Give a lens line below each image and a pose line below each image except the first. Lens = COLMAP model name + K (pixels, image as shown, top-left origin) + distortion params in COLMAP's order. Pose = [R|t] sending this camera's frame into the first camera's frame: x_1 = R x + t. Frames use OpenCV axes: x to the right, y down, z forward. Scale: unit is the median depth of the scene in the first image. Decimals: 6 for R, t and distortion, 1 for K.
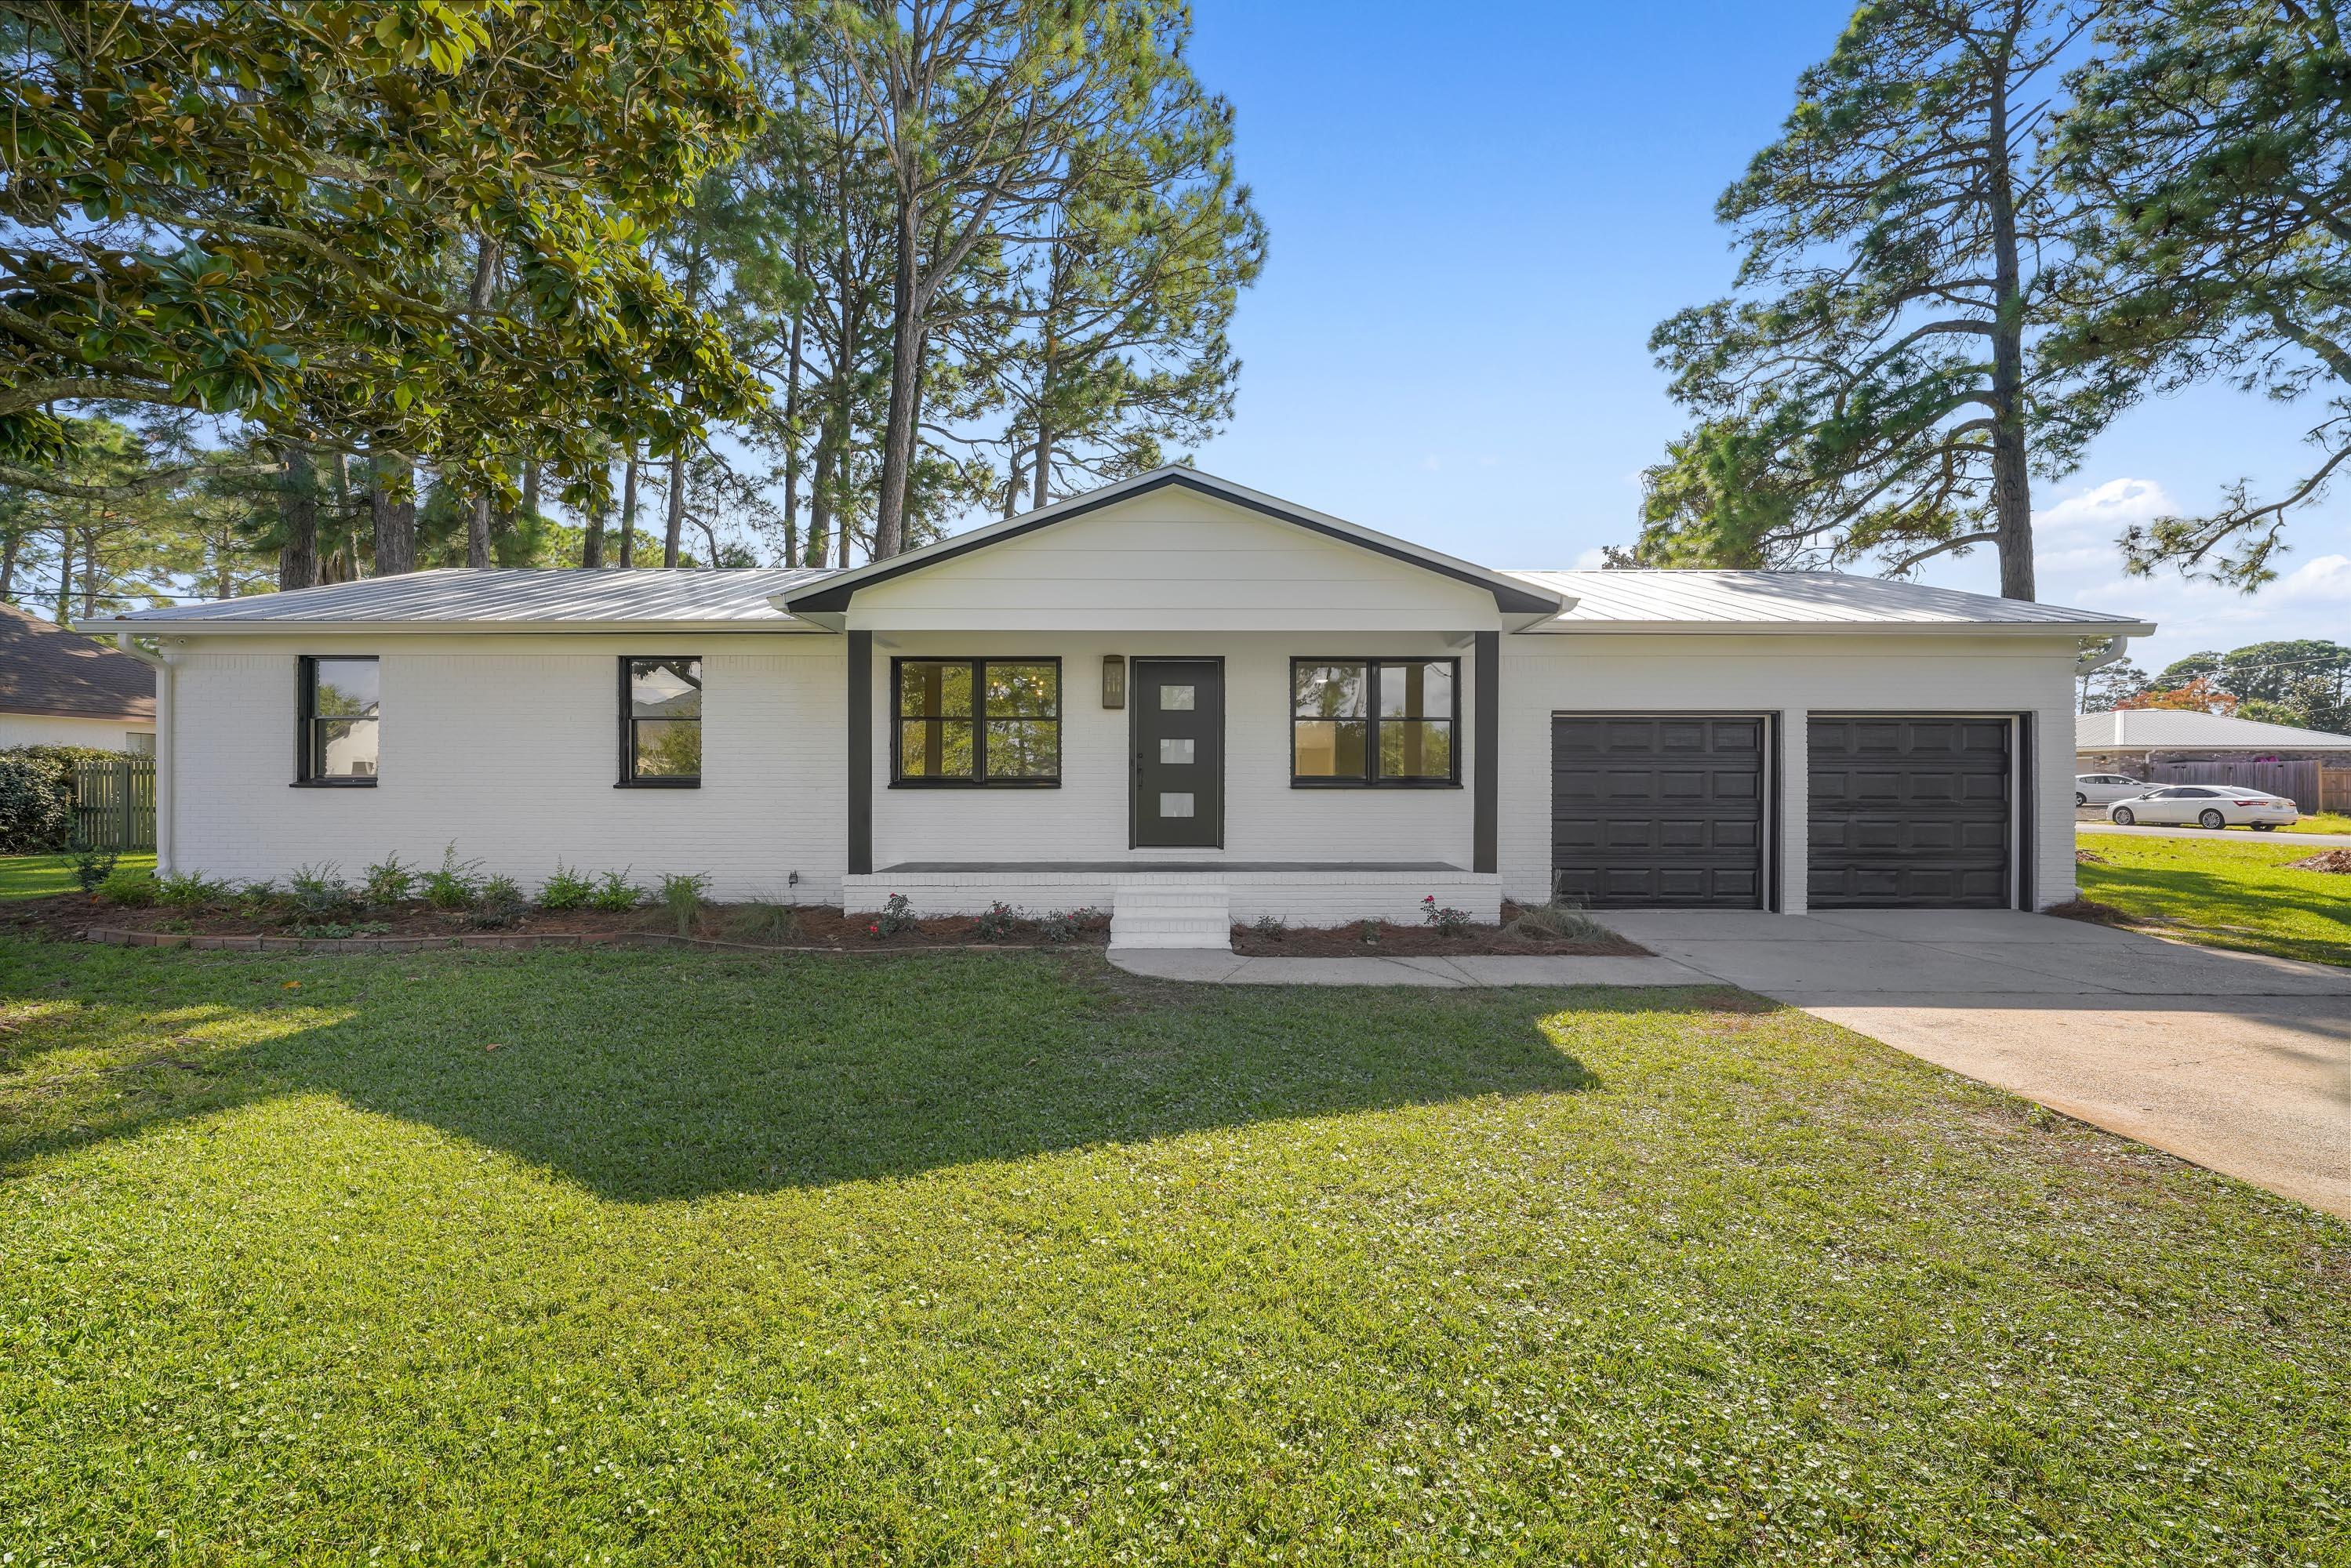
lens RADIAL K [[902.4, 0, 1175.3], [0, 902.4, 774.3], [0, 0, 1]] dist [-0.011035, 0.000031]
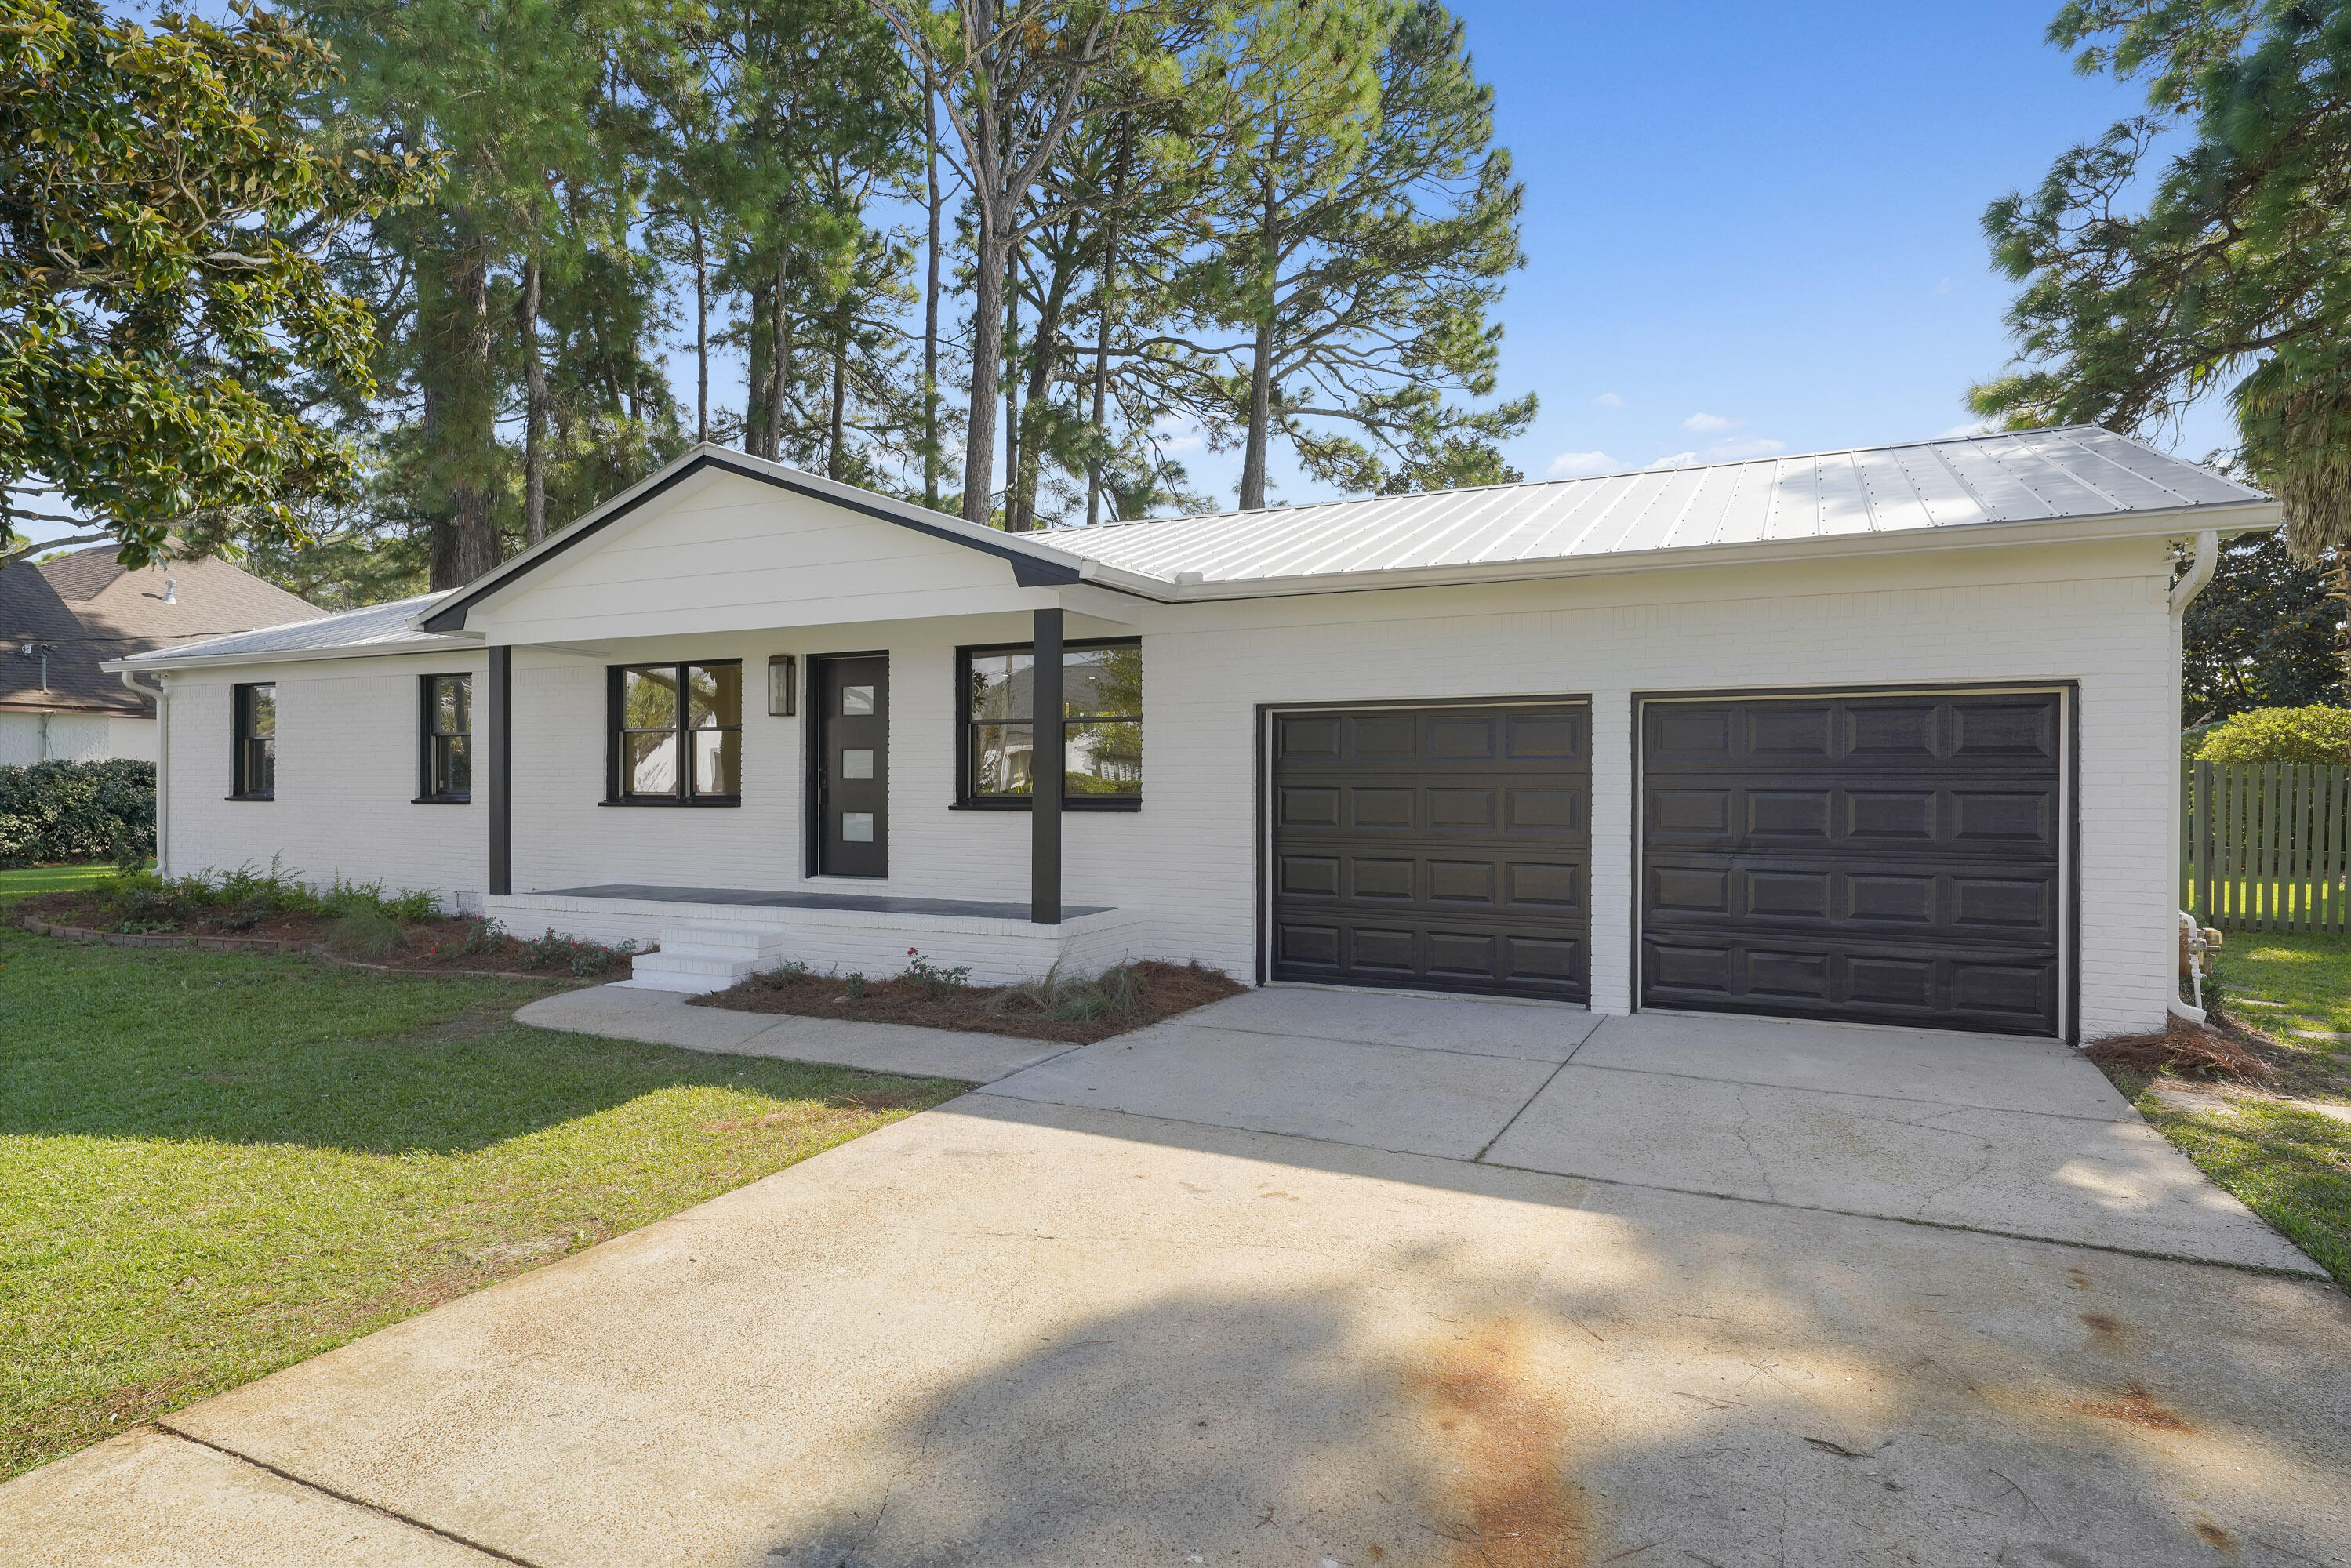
lens RADIAL K [[1276.9, 0, 1176.1], [0, 1276.9, 785.3], [0, 0, 1]] dist [0.011632, -0.000417]
pose [[0.904184, -0.000446, -0.427143, 0.790636], [-0.000865, 0.999995, -0.002877, -0.002706], [0.427142, 0.002971, 0.904180, 0.047489]]
